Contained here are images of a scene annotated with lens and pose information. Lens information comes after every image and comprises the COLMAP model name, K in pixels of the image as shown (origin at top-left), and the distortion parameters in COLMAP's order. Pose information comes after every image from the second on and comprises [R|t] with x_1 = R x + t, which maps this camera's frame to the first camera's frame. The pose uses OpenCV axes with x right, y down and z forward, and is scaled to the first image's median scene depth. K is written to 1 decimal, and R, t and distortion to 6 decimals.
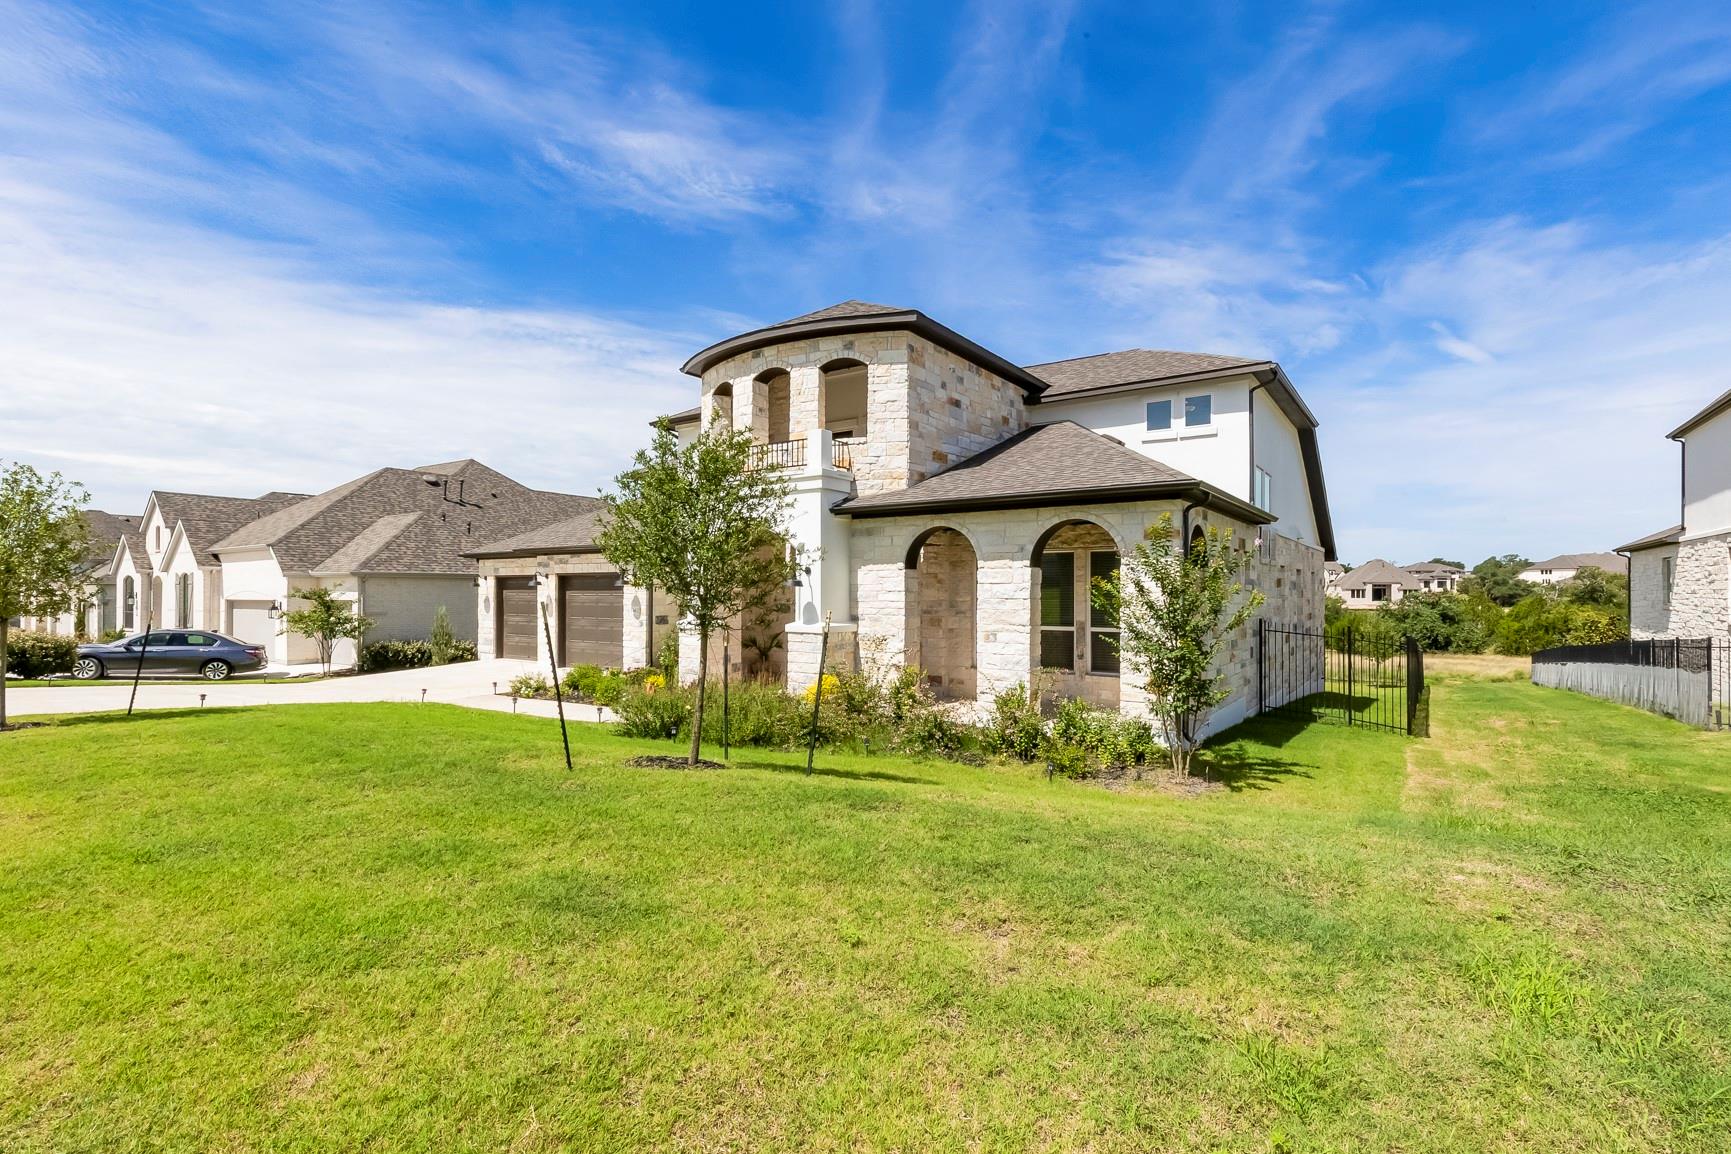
lens RADIAL K [[800.8, 0, 865.5], [0, 800.8, 577.0], [0, 0, 1]] dist [0.007503, 0.001085]
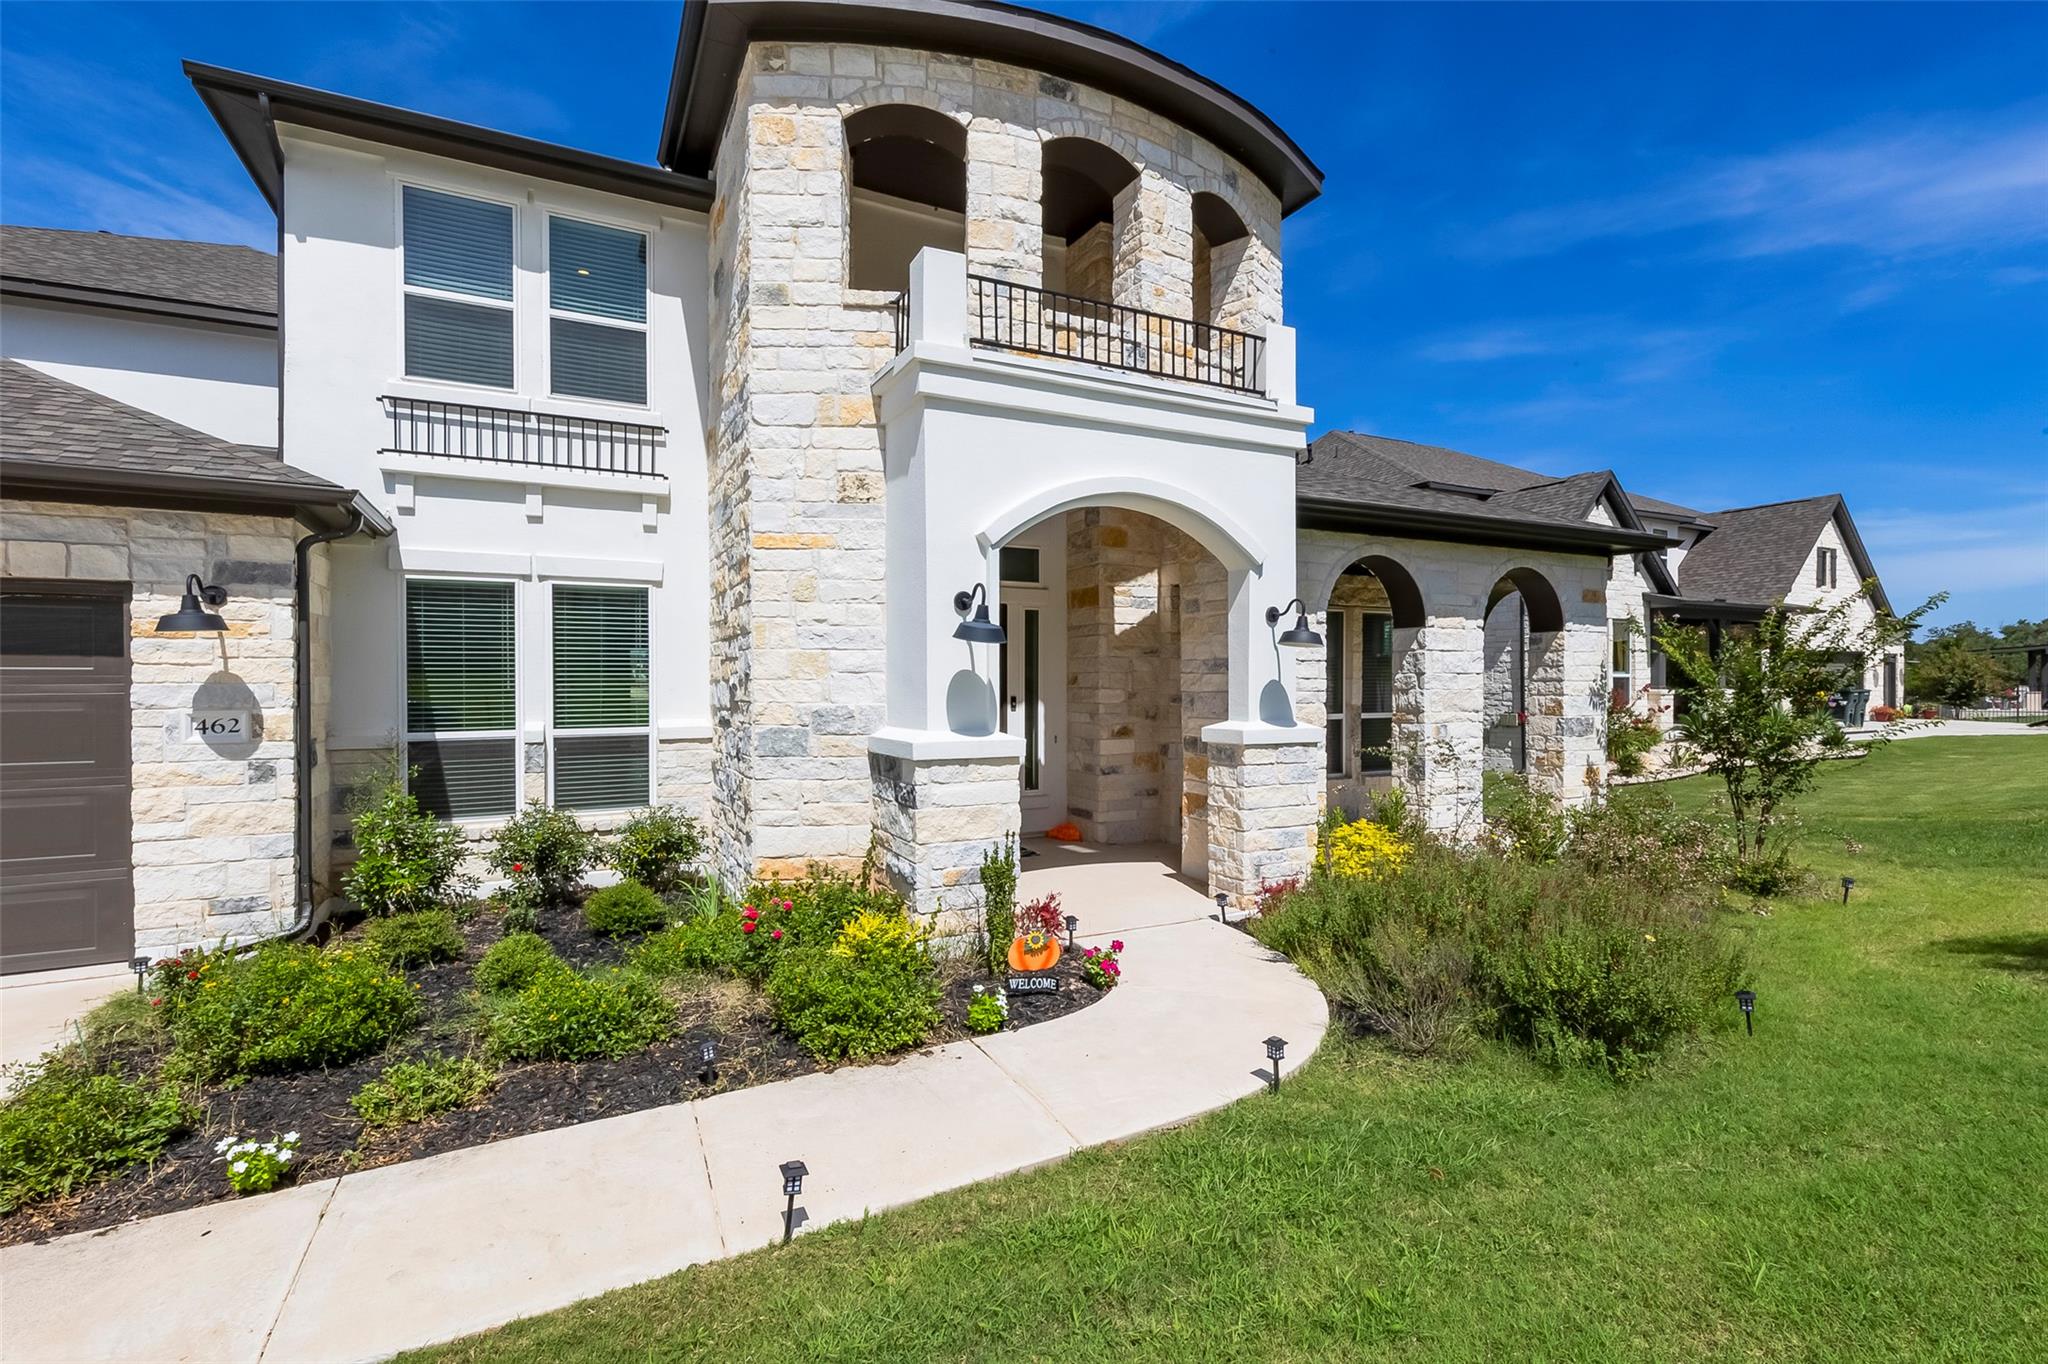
lens RADIAL K [[931.4, 0, 1037.6], [0, 931.4, 687.4], [0, 0, 1]] dist [0.003877, 0.000244]
pose [[0.460166, -0.007557, 0.887801, -0.587201], [-0.012126, 0.999817, 0.014796, 0.026670], [-0.887750, -0.017574, 0.459990, 0.800326]]
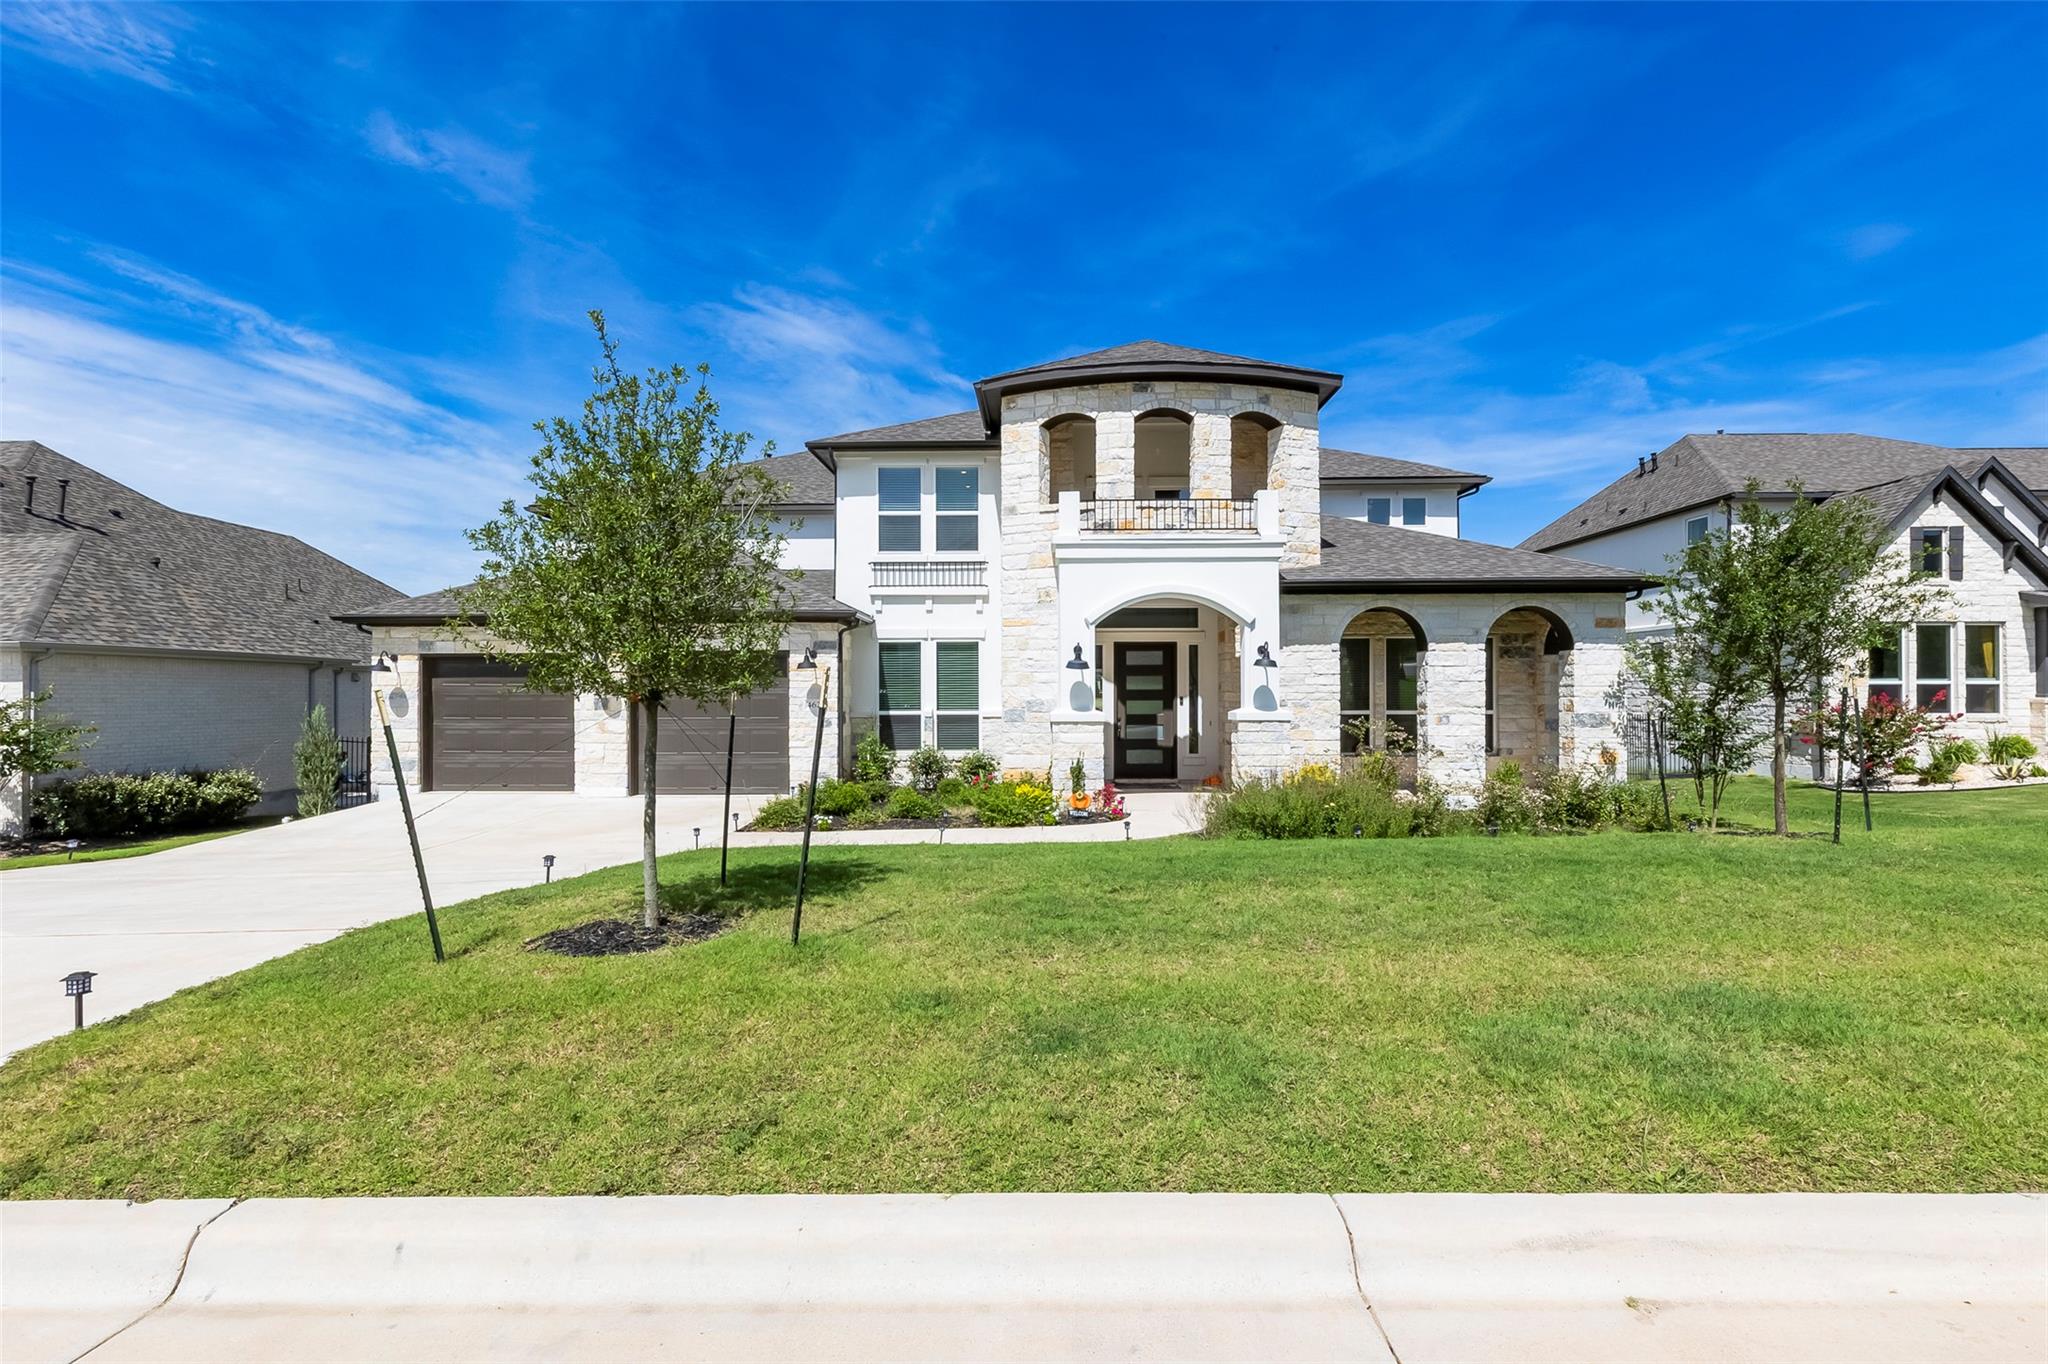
lens RADIAL K [[947.4, 0, 1024.0], [0, 947.4, 682.0], [0, 0, 1]] dist [0.007503, 0.001085]
pose [[0.827478, 0.004615, 0.561479, -0.803443], [-0.006303, 0.999980, 0.001069, 0.025419], [-0.561463, -0.004423, 0.827490, 0.265476]]
